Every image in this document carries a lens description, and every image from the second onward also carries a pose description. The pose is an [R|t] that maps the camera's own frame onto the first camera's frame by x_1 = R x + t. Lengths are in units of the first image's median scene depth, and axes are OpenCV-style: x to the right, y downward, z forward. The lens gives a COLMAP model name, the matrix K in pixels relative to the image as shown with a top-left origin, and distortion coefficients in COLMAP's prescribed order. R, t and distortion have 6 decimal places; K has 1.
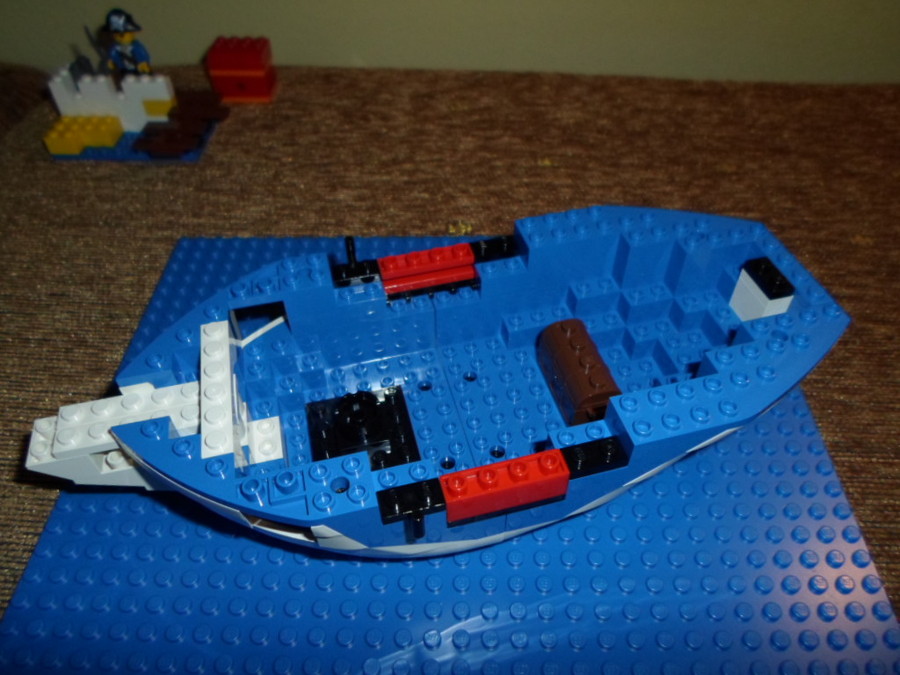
lens RADIAL K [[673.9, 0, 453.4], [0, 673.9, 339.4], [0, 0, 1]] dist [-0.032443, 0.002850]
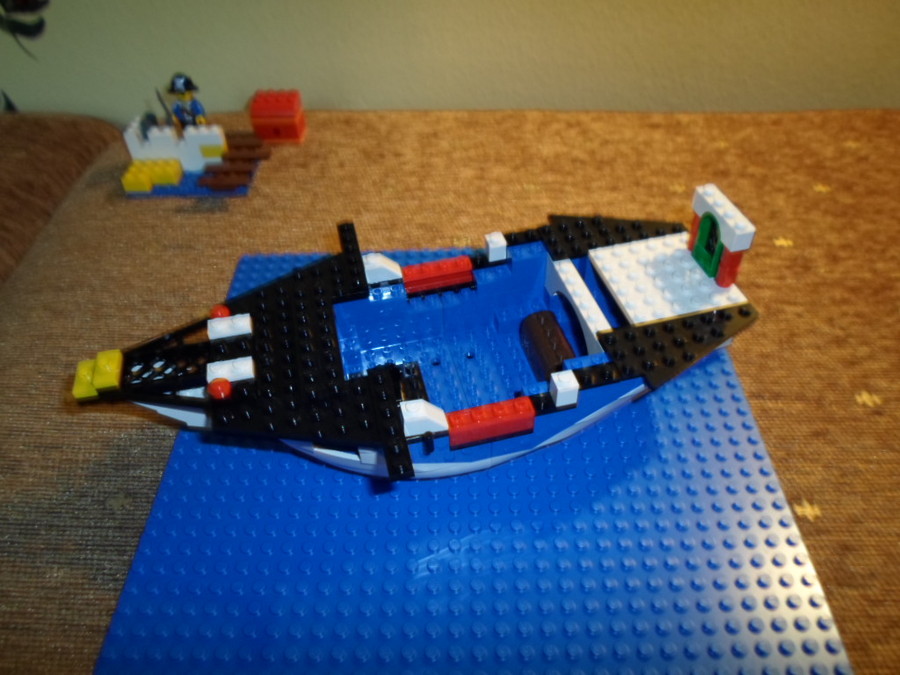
lens RADIAL K [[673.9, 0, 451.2], [0, 673.9, 334.6], [0, 0, 1]] dist [-0.032443, 0.002850]
pose [[0.999627, -0.027297, -0.000937, -0.013526], [0.027237, 0.998813, -0.040382, 0.051456], [0.002038, 0.040341, 0.999184, -0.219782]]
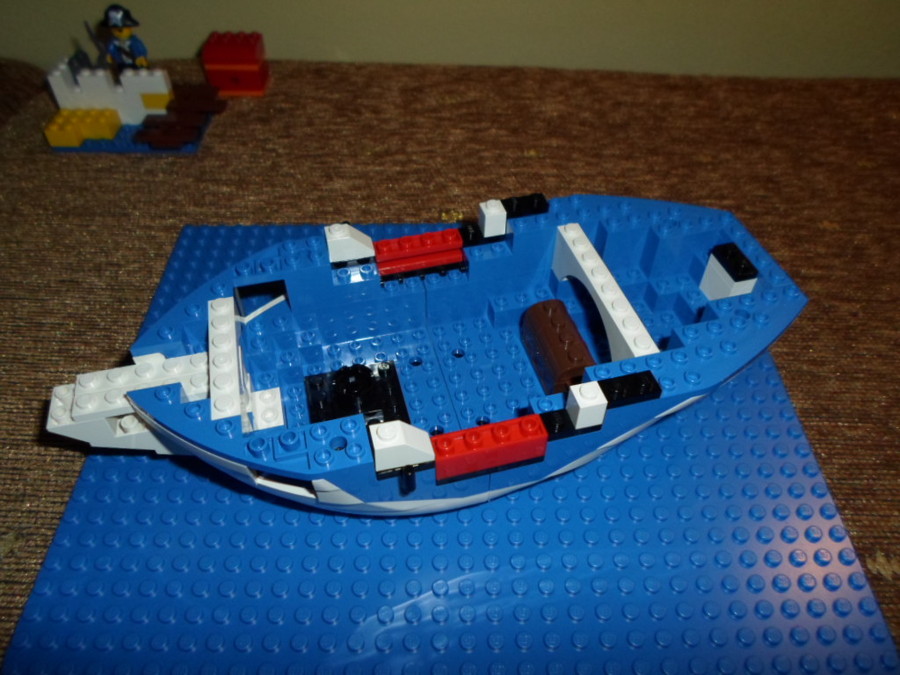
lens RADIAL K [[673.9, 0, 451.8], [0, 673.9, 339.4], [0, 0, 1]] dist [-0.032443, 0.002850]
pose [[0.999509, -0.010173, 0.029646, -0.021519], [0.009973, 0.999926, 0.006911, 0.018476], [-0.029715, -0.006612, 0.999537, -0.045712]]
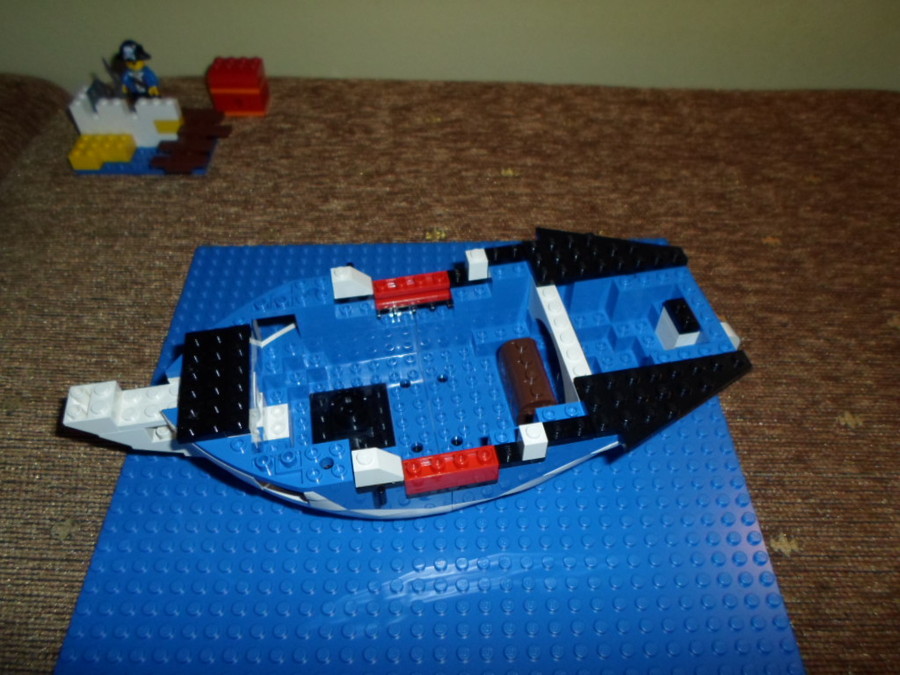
lens RADIAL K [[673.9, 0, 449.3], [0, 673.9, 339.0], [0, 0, 1]] dist [-0.032443, 0.002850]
pose [[0.999552, -0.016908, 0.024677, 0.002148], [0.015666, 0.998642, 0.049691, -0.036147], [-0.025484, -0.049282, 0.998460, -0.169940]]
